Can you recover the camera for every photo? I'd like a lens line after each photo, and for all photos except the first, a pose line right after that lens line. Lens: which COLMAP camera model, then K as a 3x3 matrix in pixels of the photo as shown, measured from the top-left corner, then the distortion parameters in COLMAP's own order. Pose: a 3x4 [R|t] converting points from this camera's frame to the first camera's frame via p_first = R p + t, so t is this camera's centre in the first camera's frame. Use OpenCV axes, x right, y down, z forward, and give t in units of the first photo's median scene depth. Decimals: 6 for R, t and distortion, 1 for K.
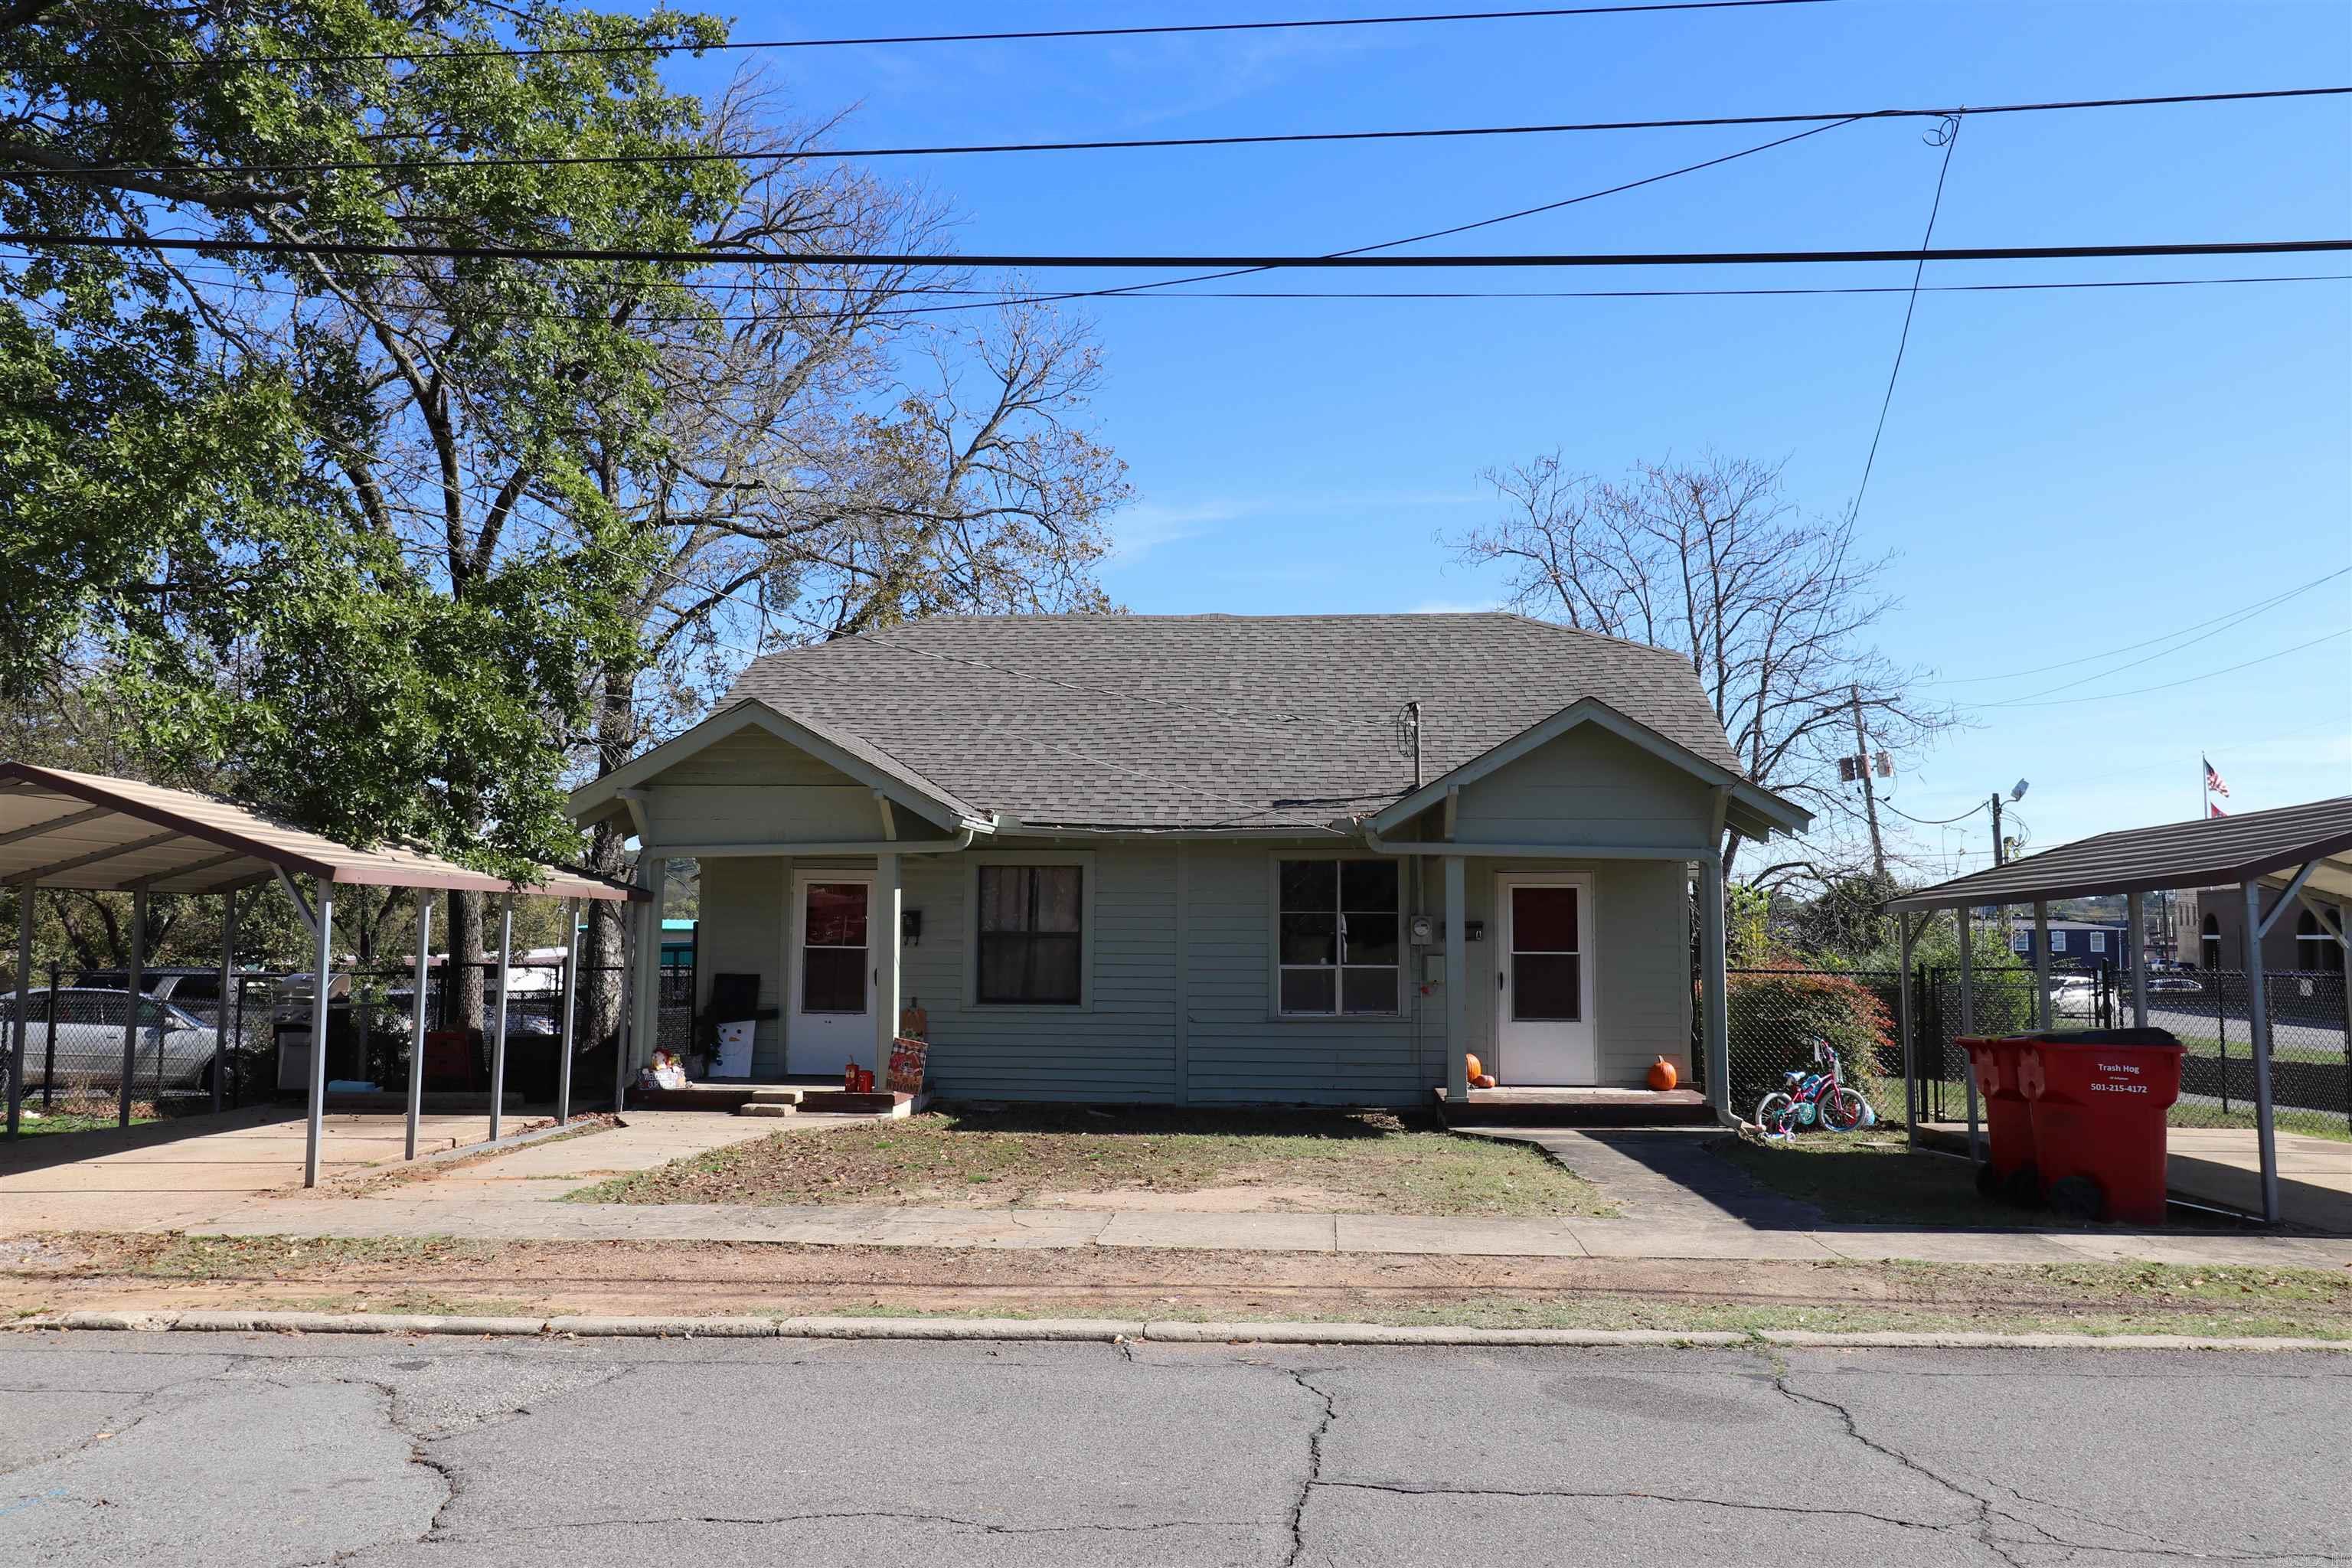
lens RADIAL K [[1859.2, 0, 1178.3], [0, 1859.2, 772.1], [0, 0, 1]] dist [0.005566, -0.005808]
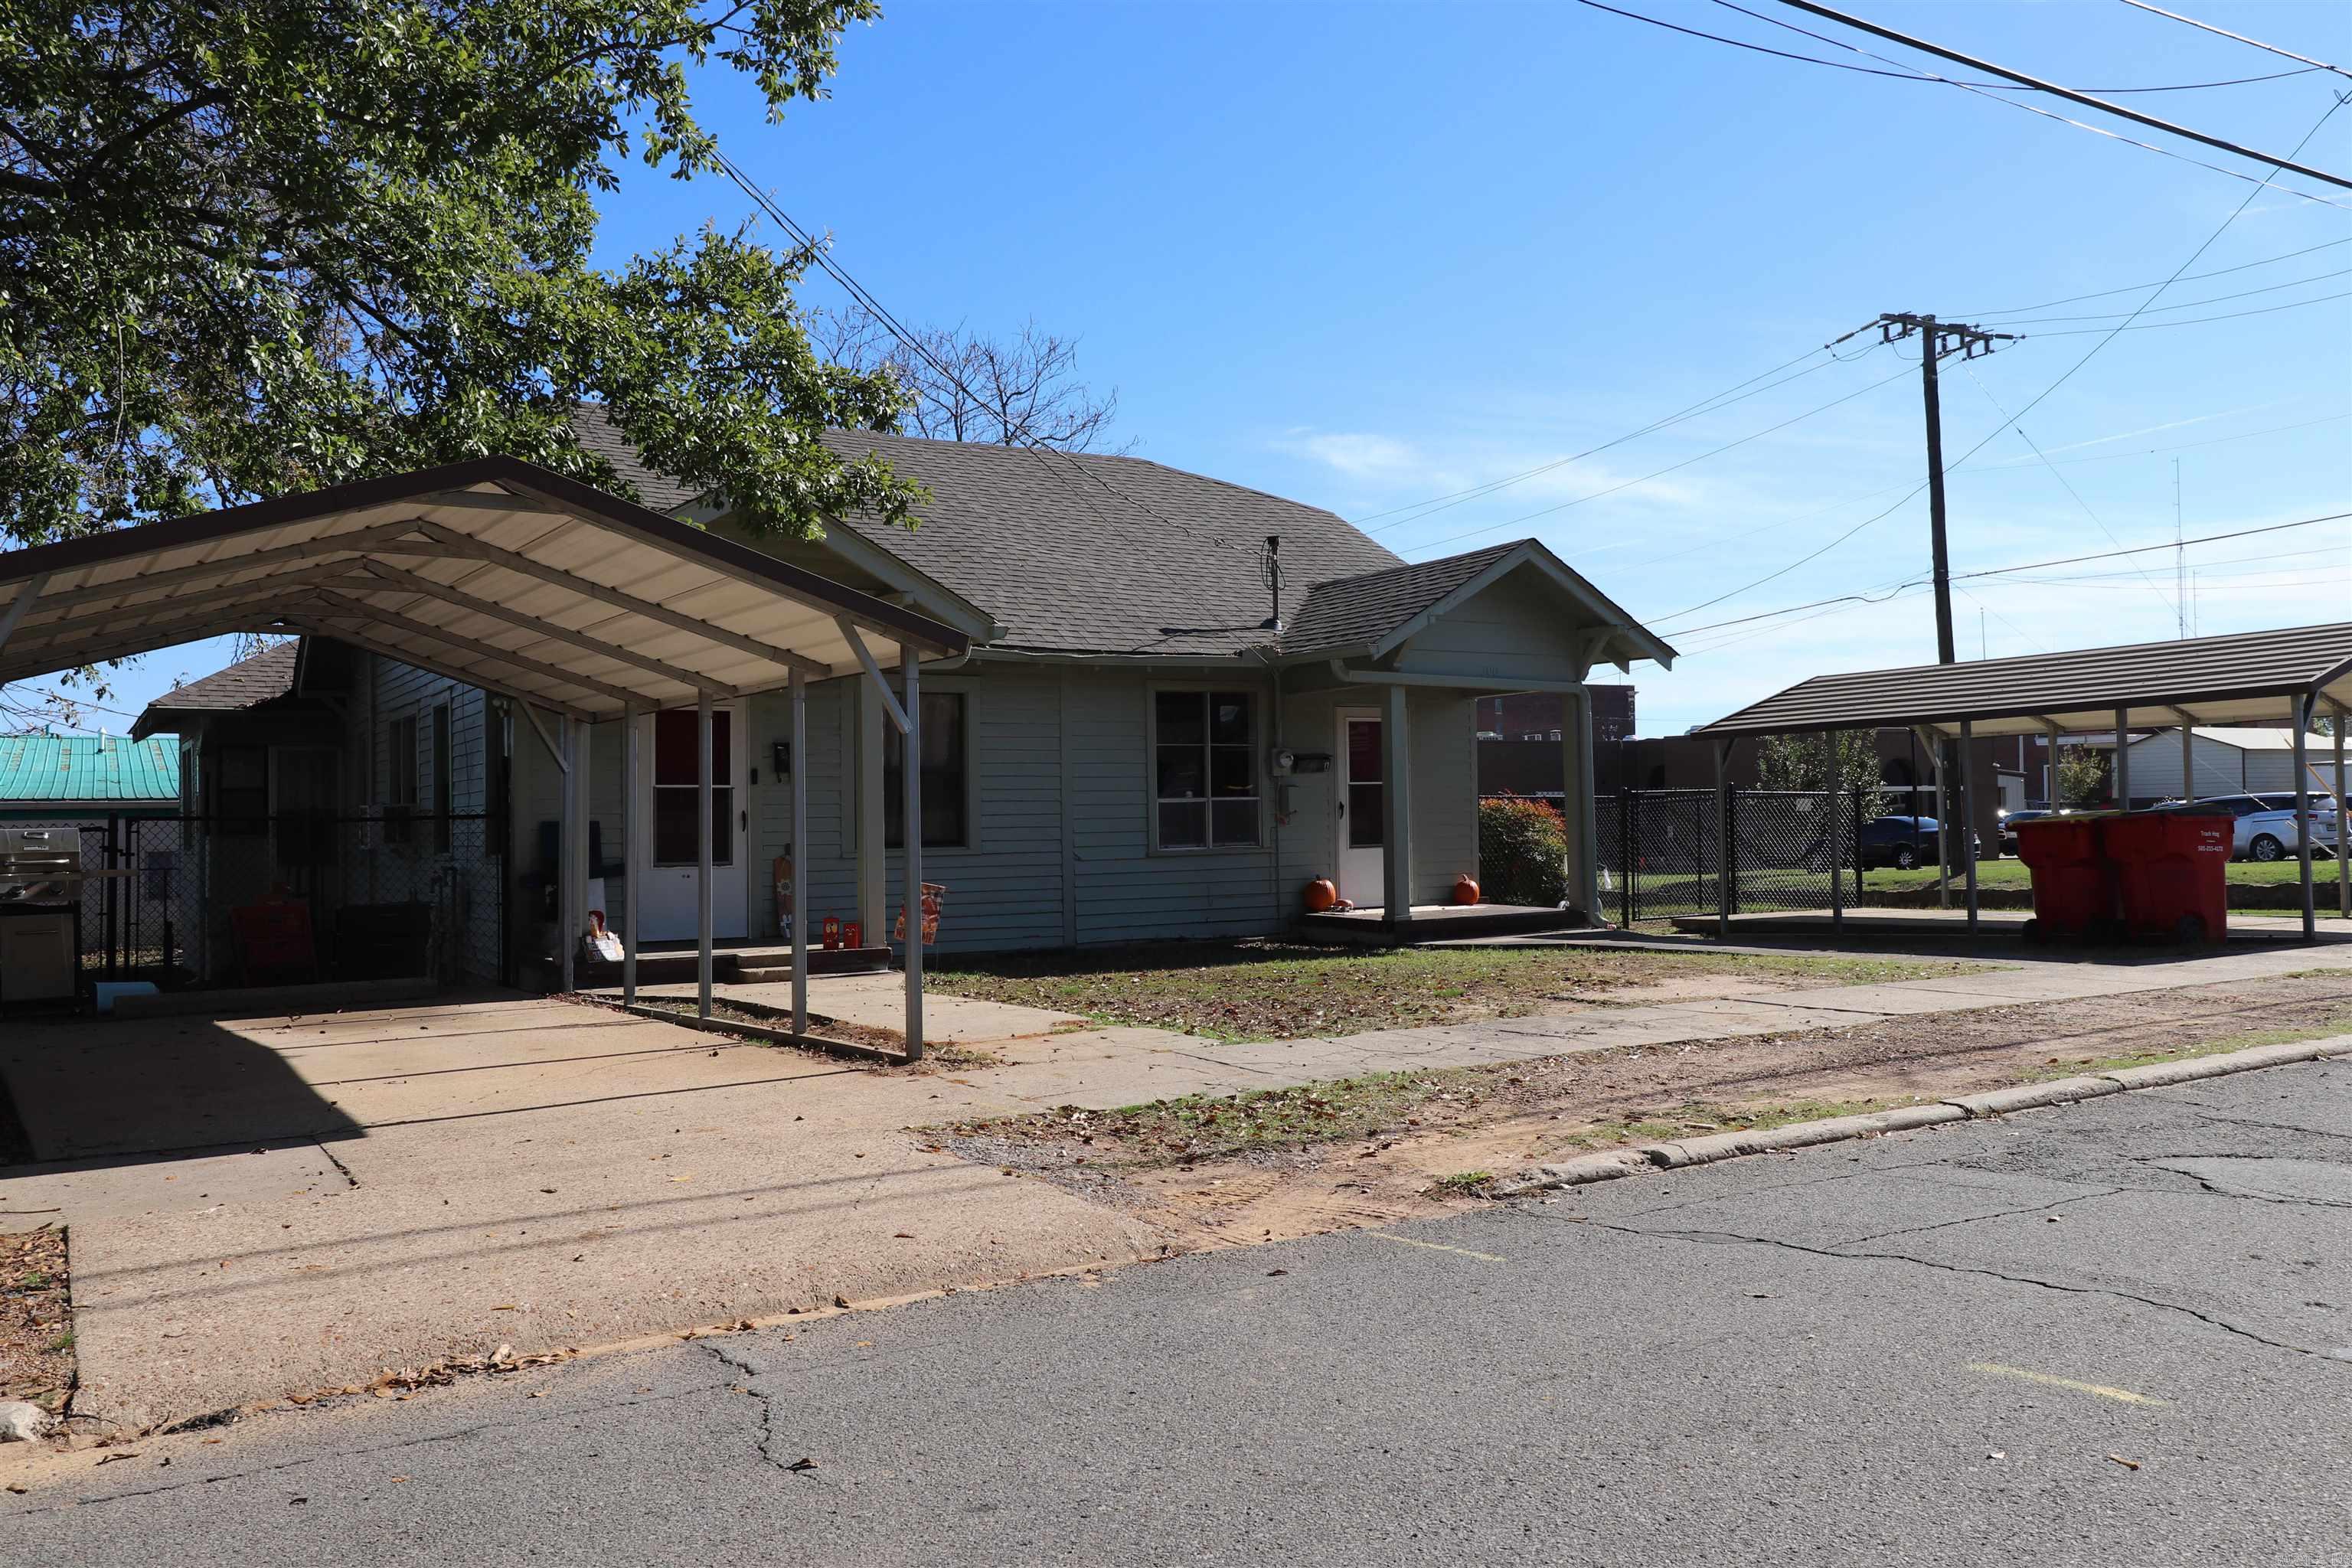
lens RADIAL K [[1859.2, 0, 1184.5], [0, 1859.2, 781.9], [0, 0, 1]] dist [0.005566, -0.005808]
pose [[0.809138, -0.009026, 0.587549, -0.519329], [-0.029569, 0.997990, 0.056053, 0.041196], [-0.586874, -0.062728, 0.807245, 0.213783]]
